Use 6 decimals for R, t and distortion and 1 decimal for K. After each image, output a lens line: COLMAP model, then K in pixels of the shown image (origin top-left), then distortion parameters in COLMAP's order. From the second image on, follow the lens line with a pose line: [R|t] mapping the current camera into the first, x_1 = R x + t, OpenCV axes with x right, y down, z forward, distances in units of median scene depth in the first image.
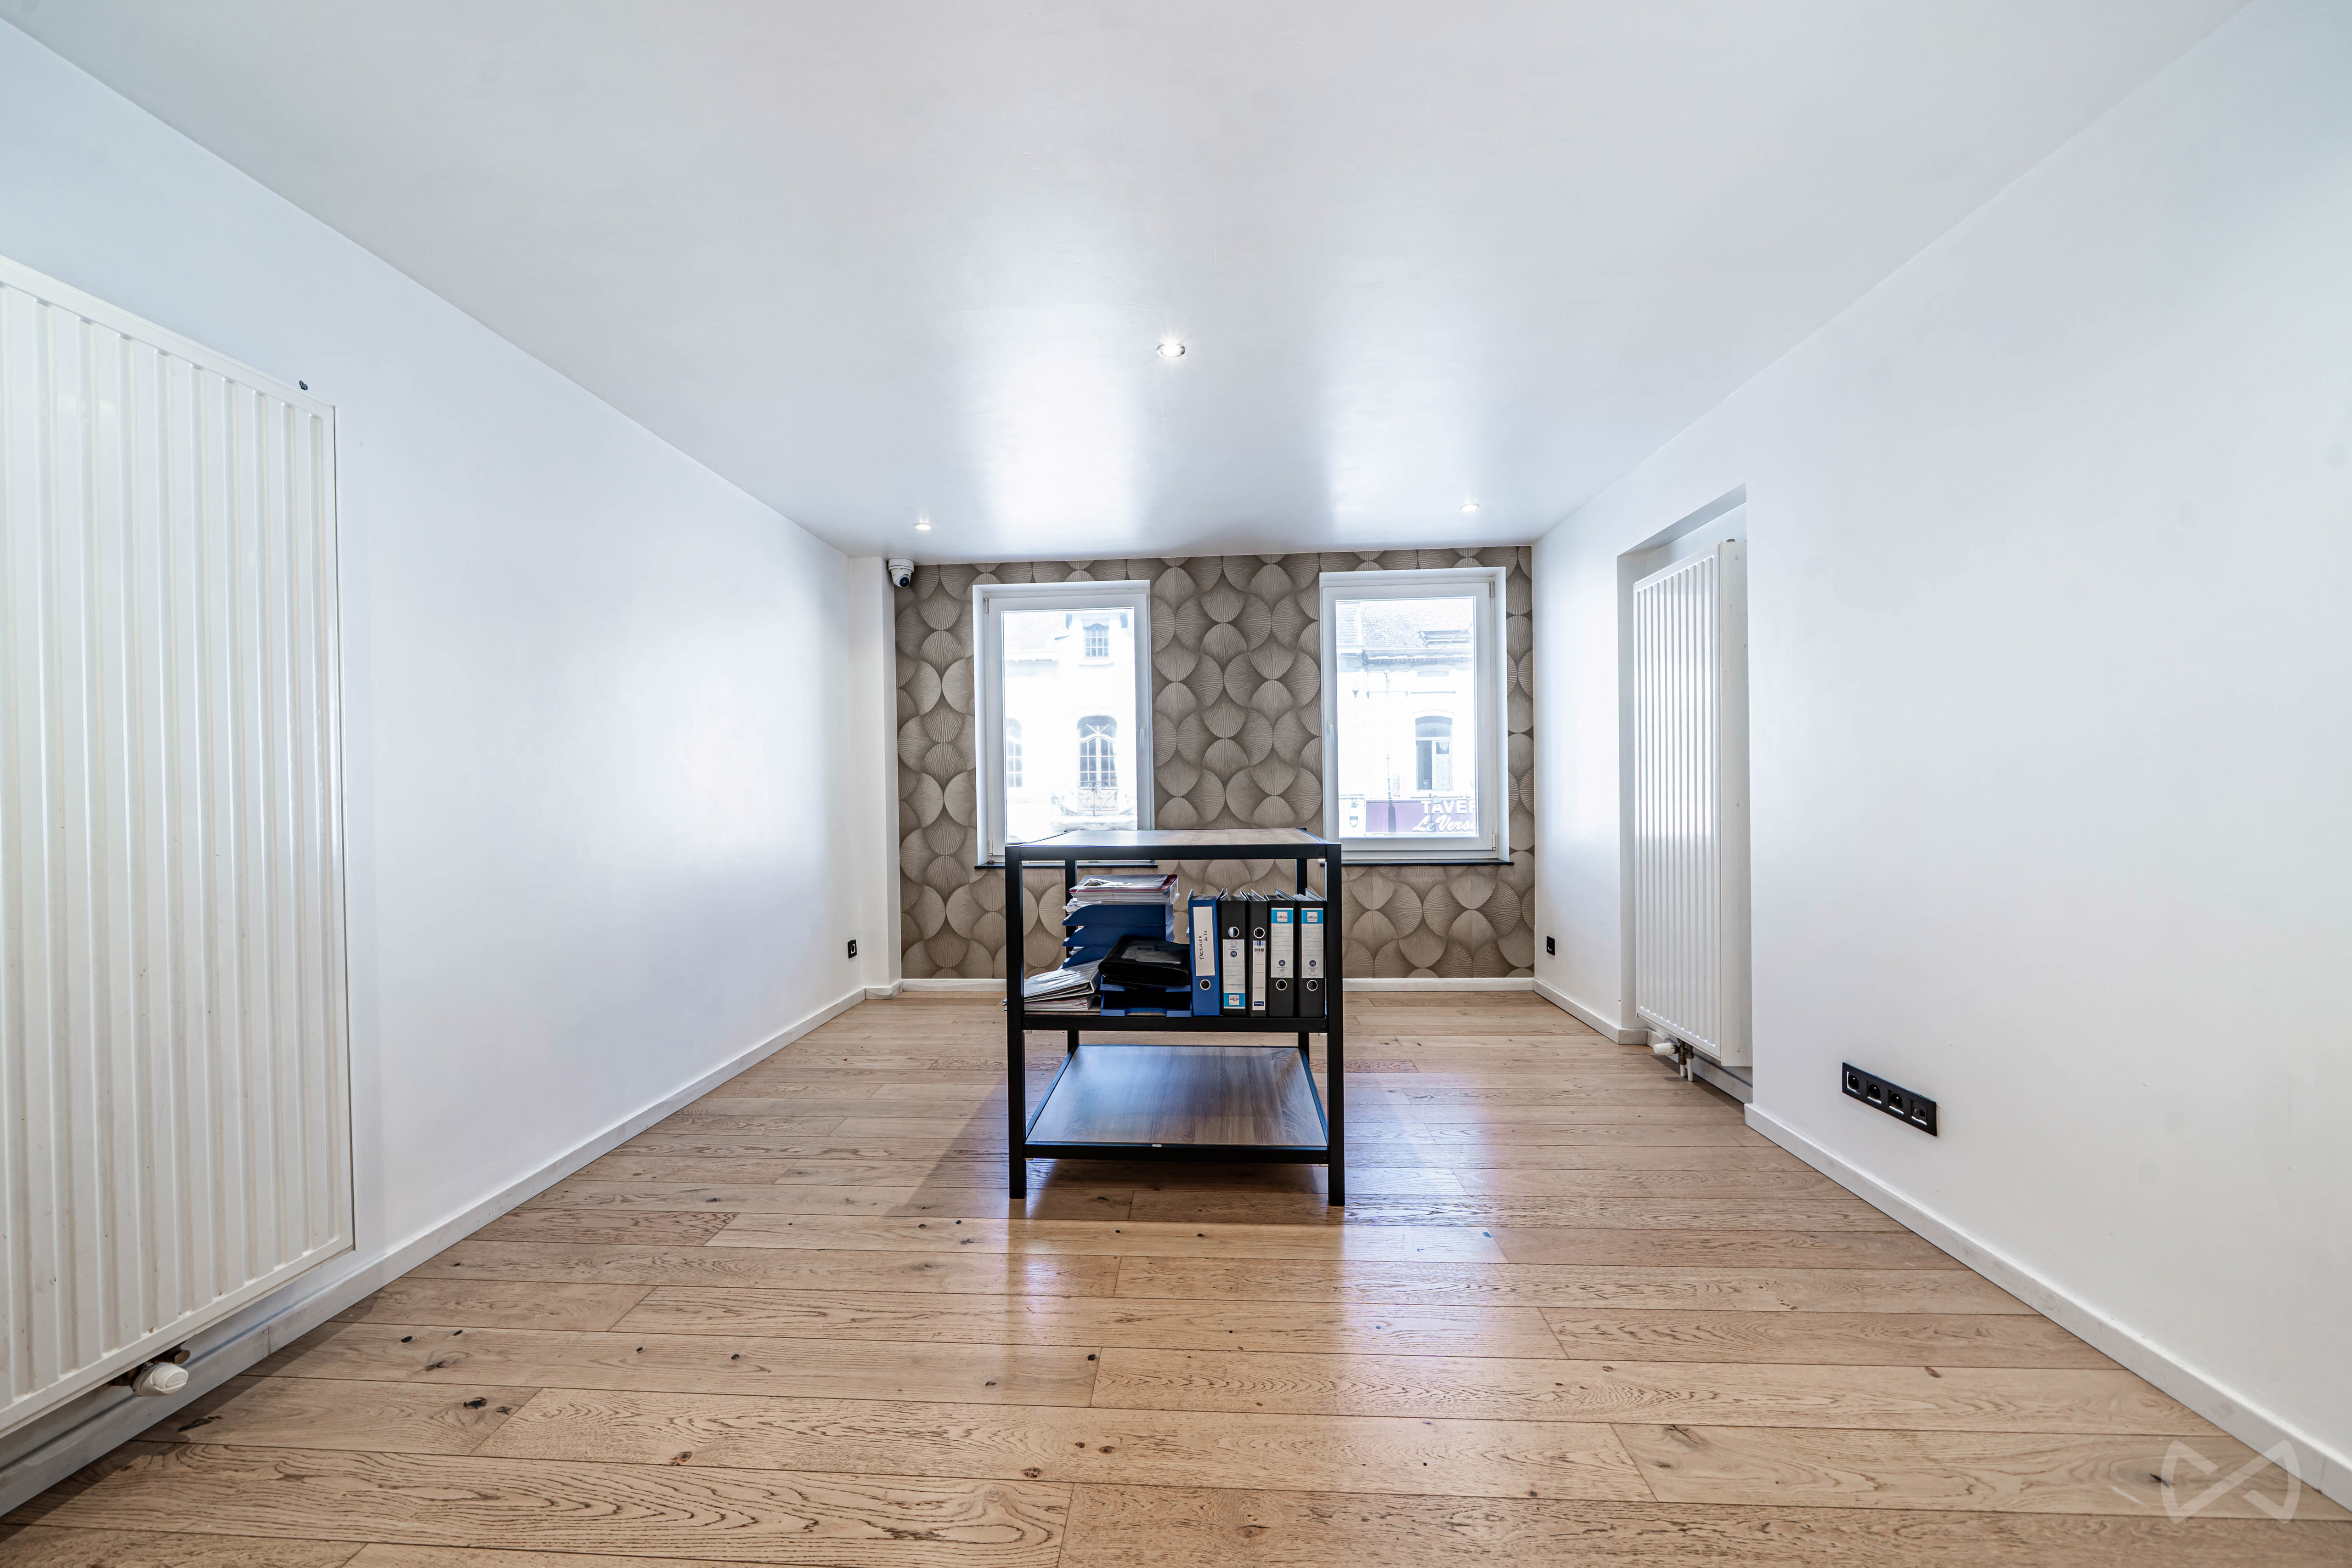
lens RADIAL K [[803.1, 0, 1153.7], [0, 803.1, 798.3], [0, 0, 1]] dist [-0.005862, -0.000695]
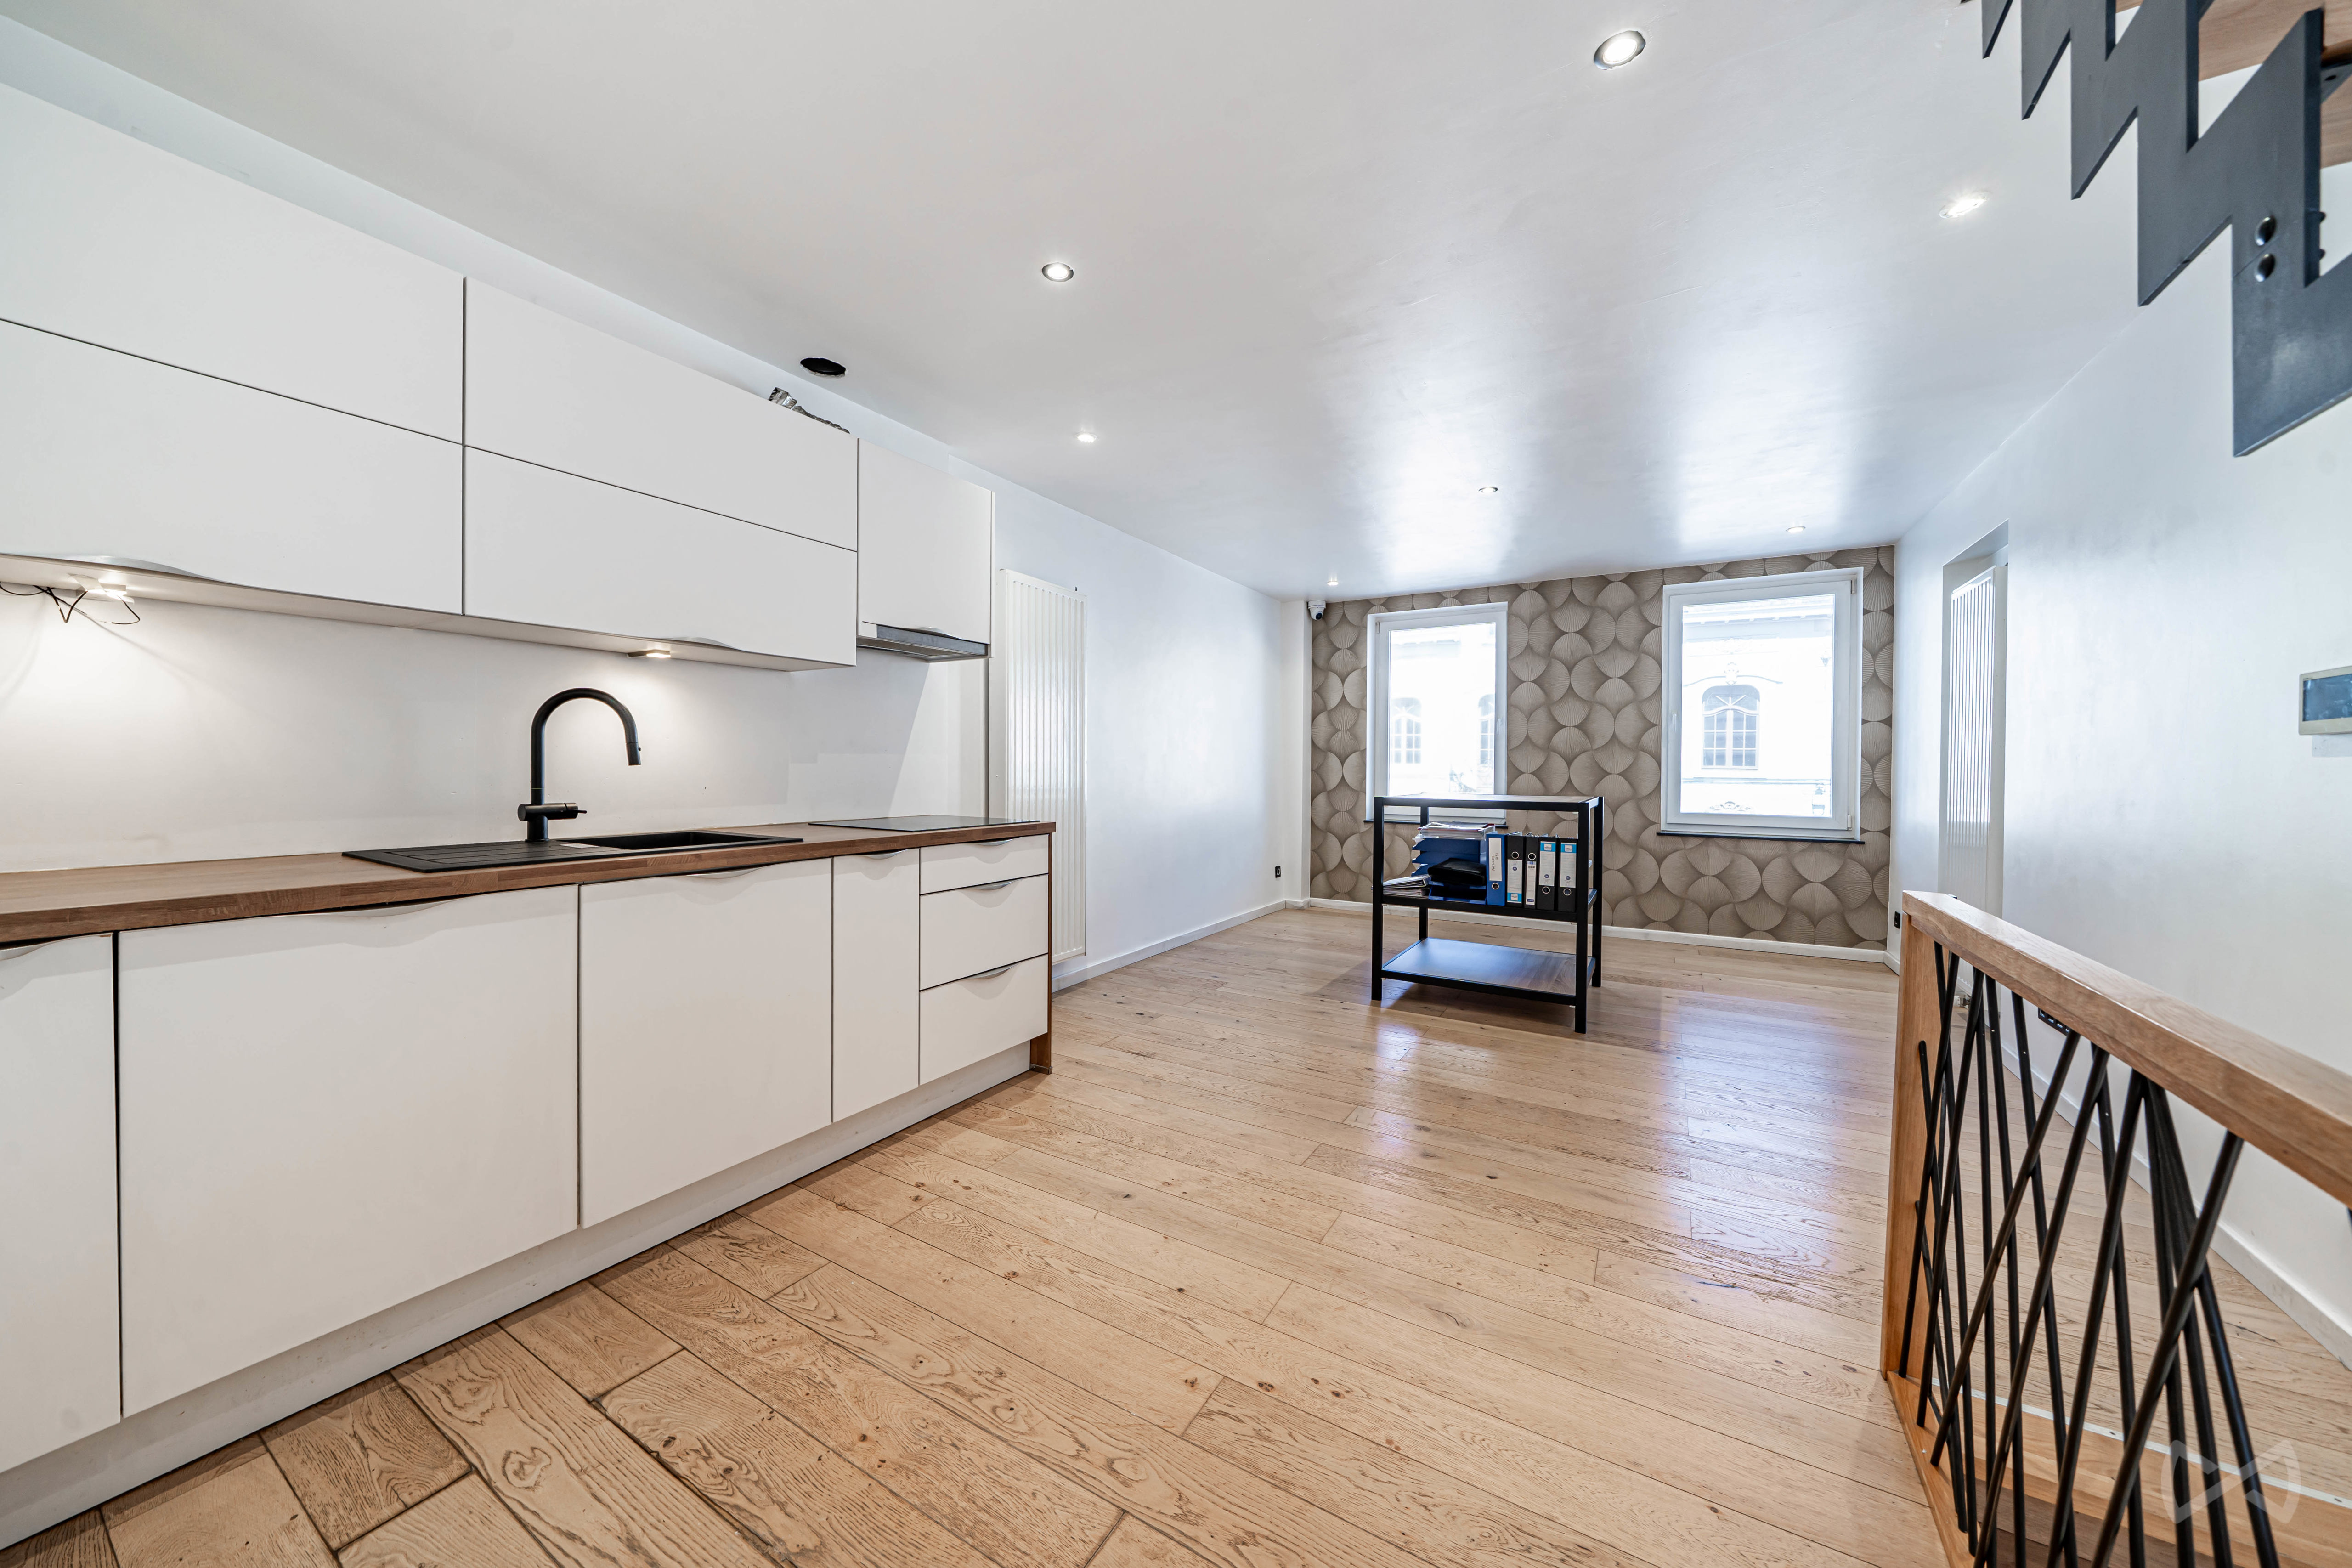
lens RADIAL K [[803.1, 0, 1161.5], [0, 803.1, 774.3], [0, 0, 1]] dist [-0.005862, -0.000695]
pose [[0.885327, 0.024690, -0.464313, 0.108566], [-0.024075, 0.999684, 0.007252, 0.004793], [0.464345, 0.004758, 0.885641, -0.384555]]
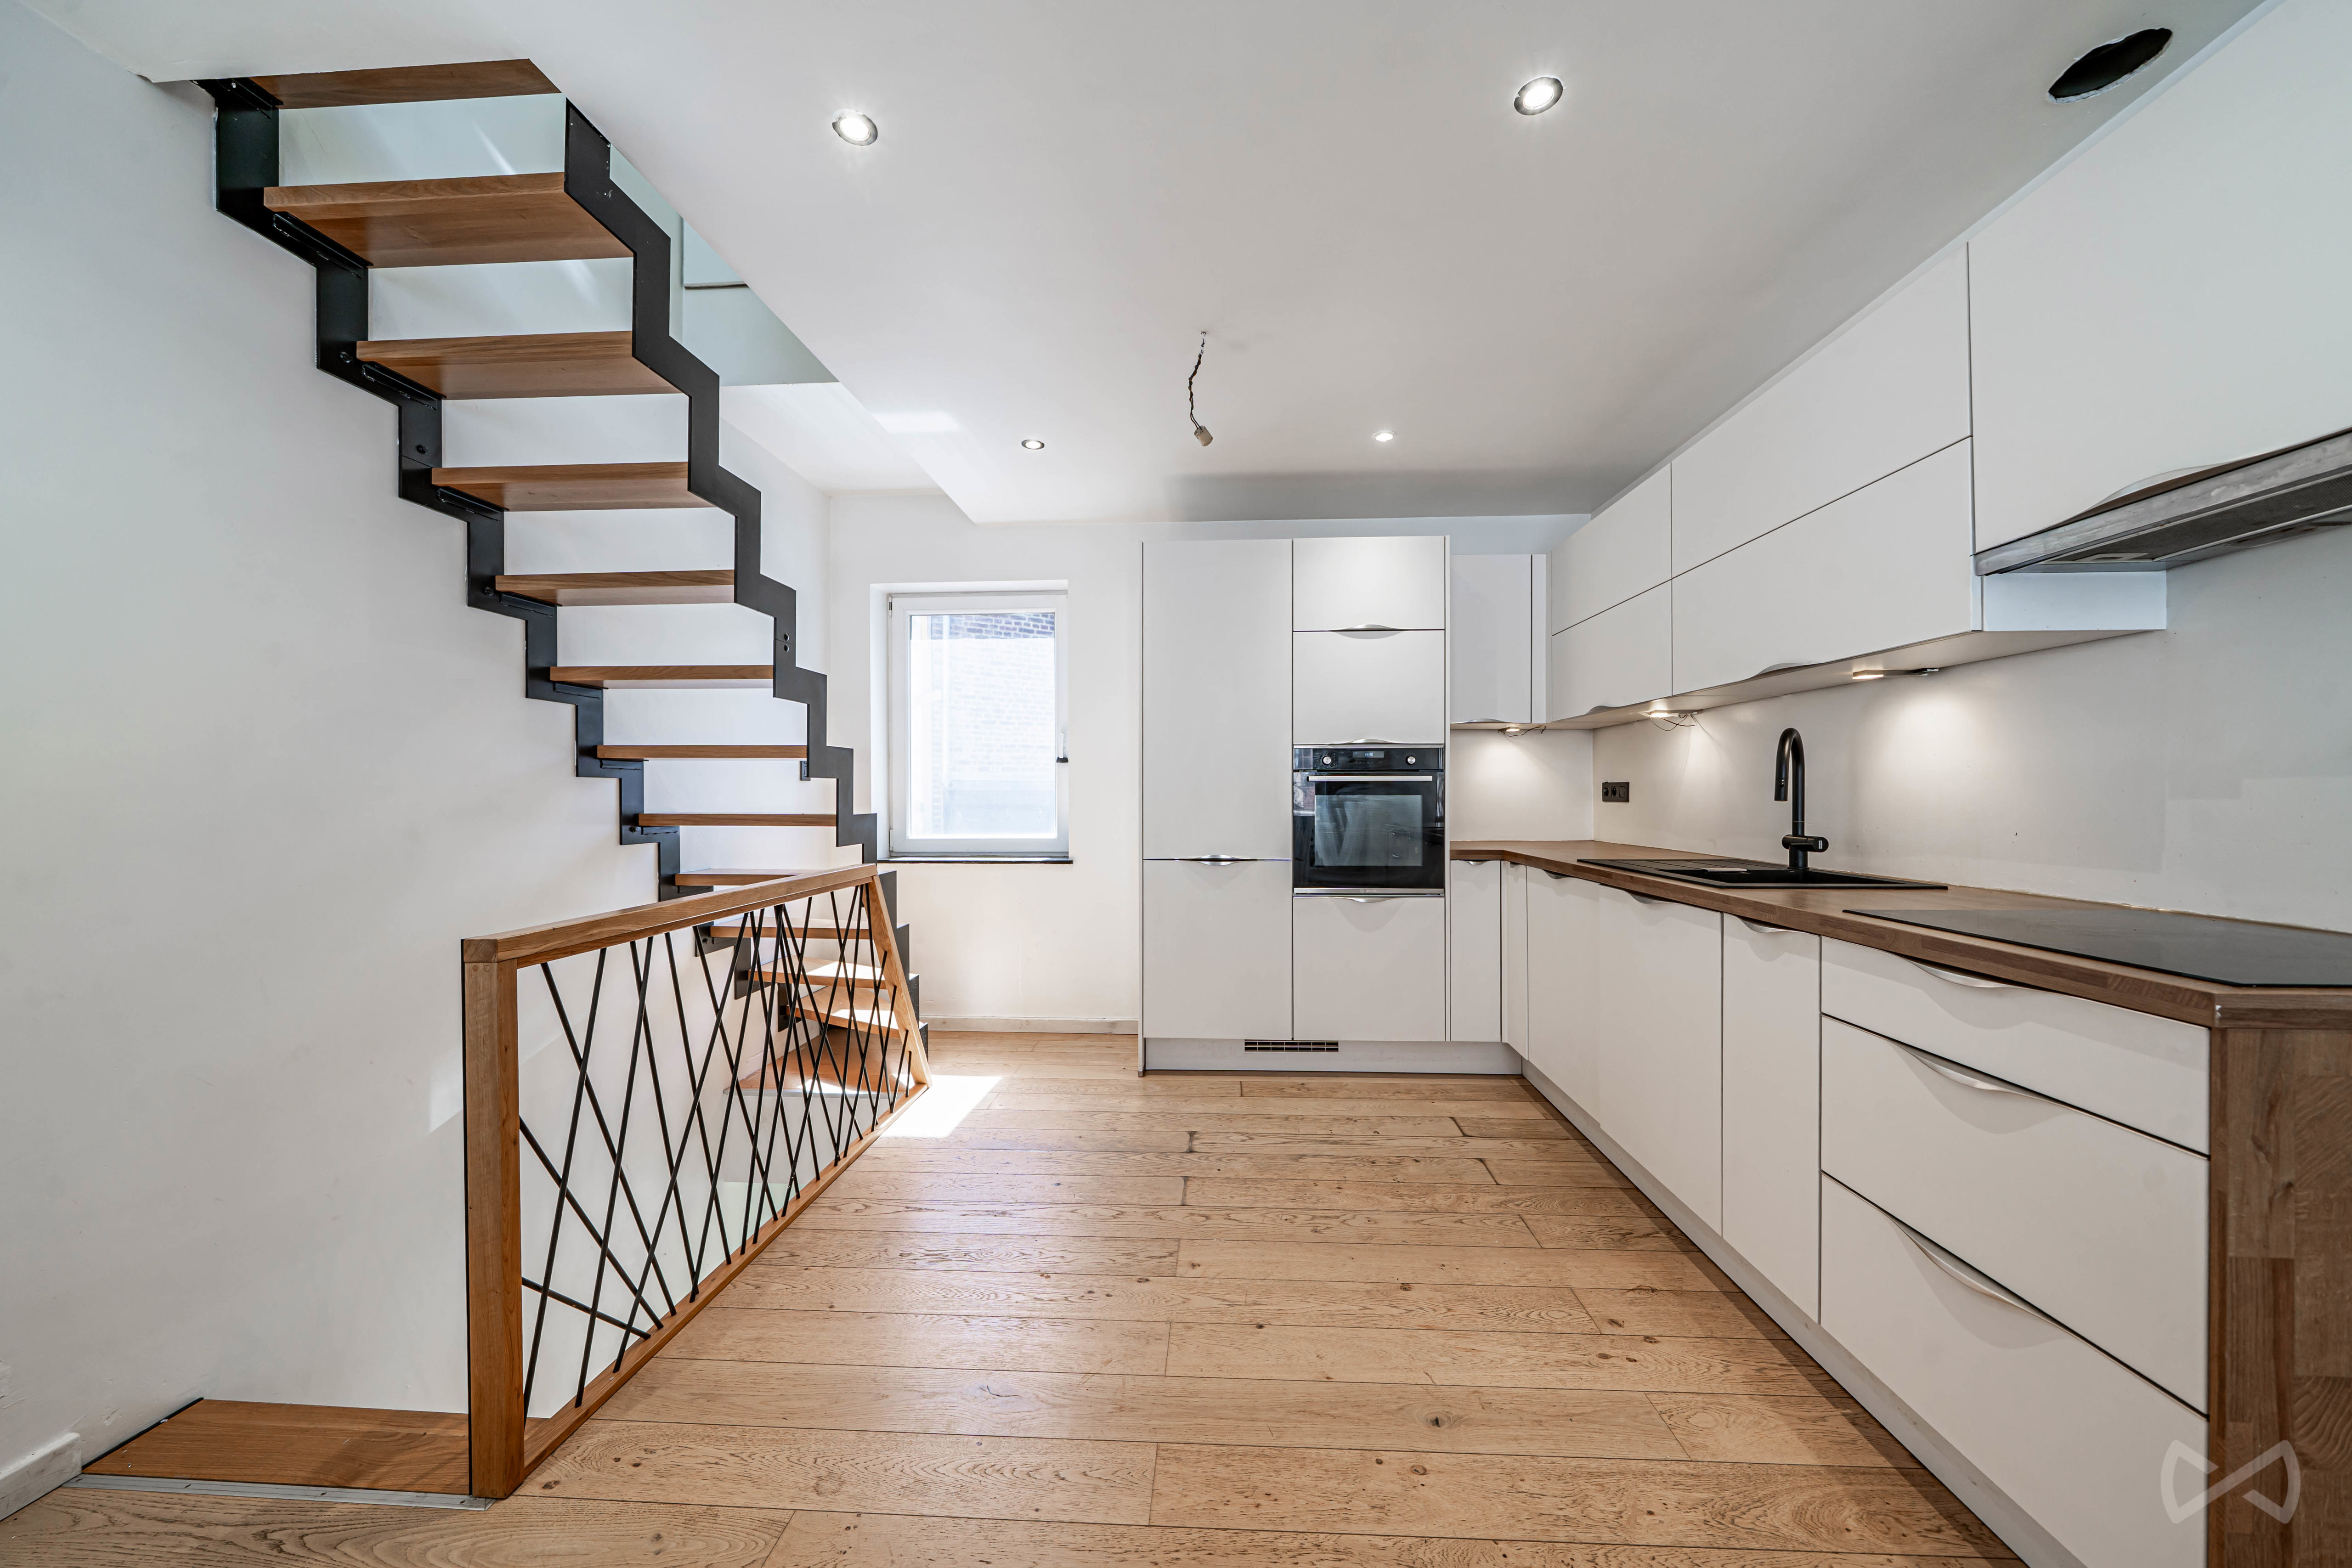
lens RADIAL K [[803.0, 0, 1181.5], [0, 803.0, 790.4], [0, 0, 1]] dist [-0.005862, -0.000695]
pose [[-0.999721, 0.017110, -0.016282, -0.021616], [0.016969, 0.999818, 0.008748, -0.006185], [0.016429, 0.008469, -0.999829, 0.372067]]
